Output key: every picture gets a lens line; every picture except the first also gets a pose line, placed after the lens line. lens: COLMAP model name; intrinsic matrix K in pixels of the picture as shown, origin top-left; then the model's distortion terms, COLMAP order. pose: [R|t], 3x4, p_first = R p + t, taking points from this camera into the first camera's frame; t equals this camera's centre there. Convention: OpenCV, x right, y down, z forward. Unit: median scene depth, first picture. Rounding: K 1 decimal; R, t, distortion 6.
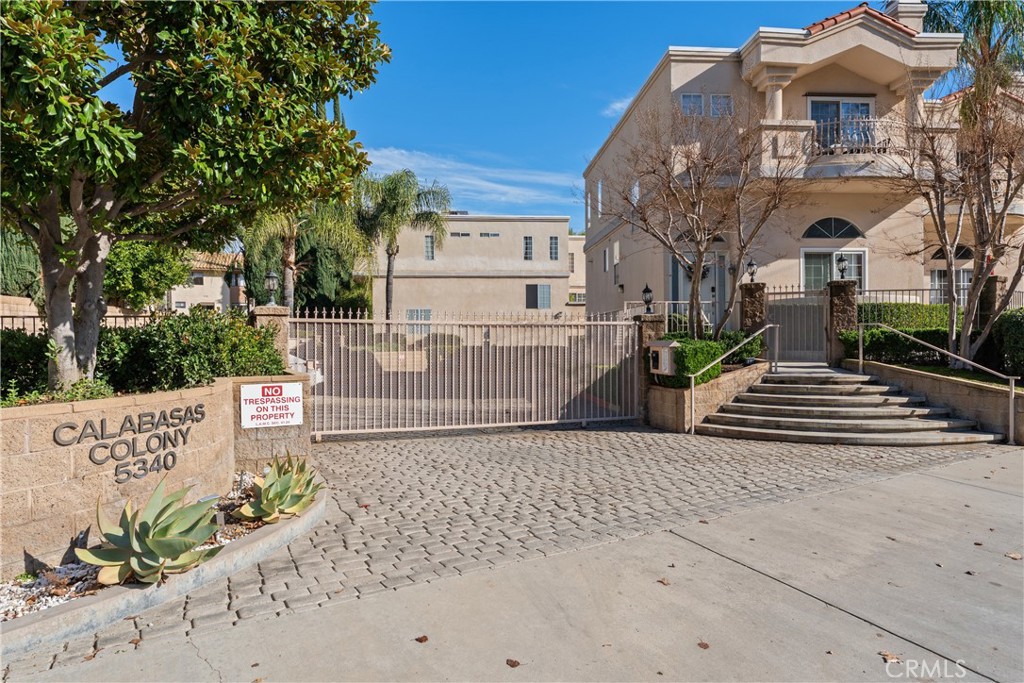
lens RADIAL K [[611.6, 0, 514.3], [0, 611.6, 351.2], [0, 0, 1]] dist [0.008845, -0.001008]
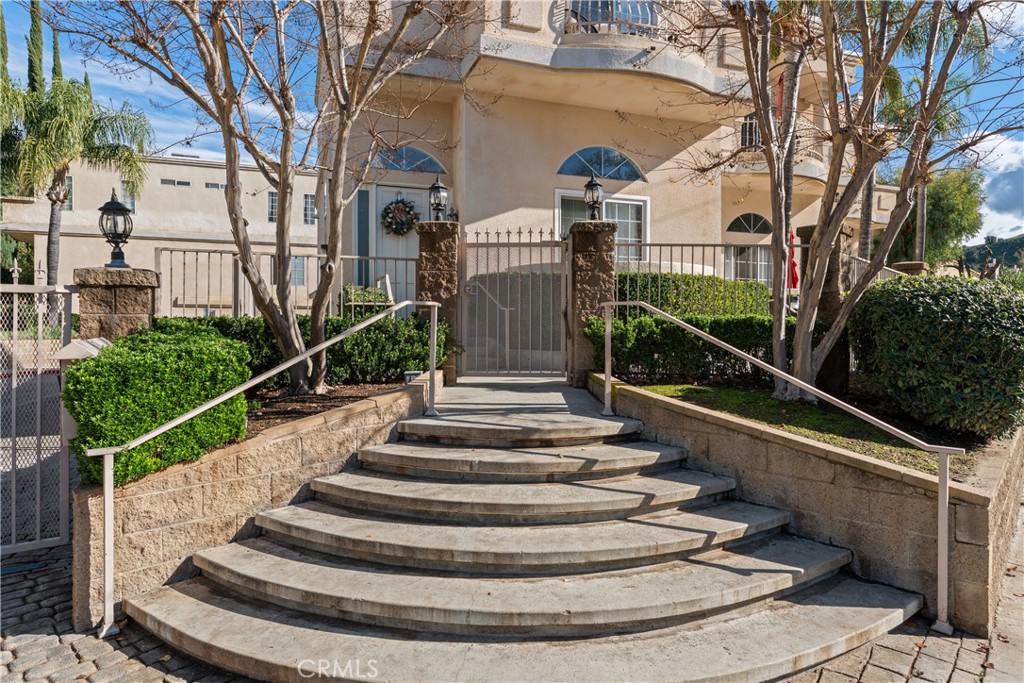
lens RADIAL K [[611.6, 0, 510.4], [0, 611.6, 336.7], [0, 0, 1]] dist [0.008845, -0.001008]
pose [[0.964018, 0.005535, 0.265781, 0.355469], [-0.006086, 0.999981, 0.001247, -0.018937], [-0.265769, -0.002820, 0.964033, 0.553773]]
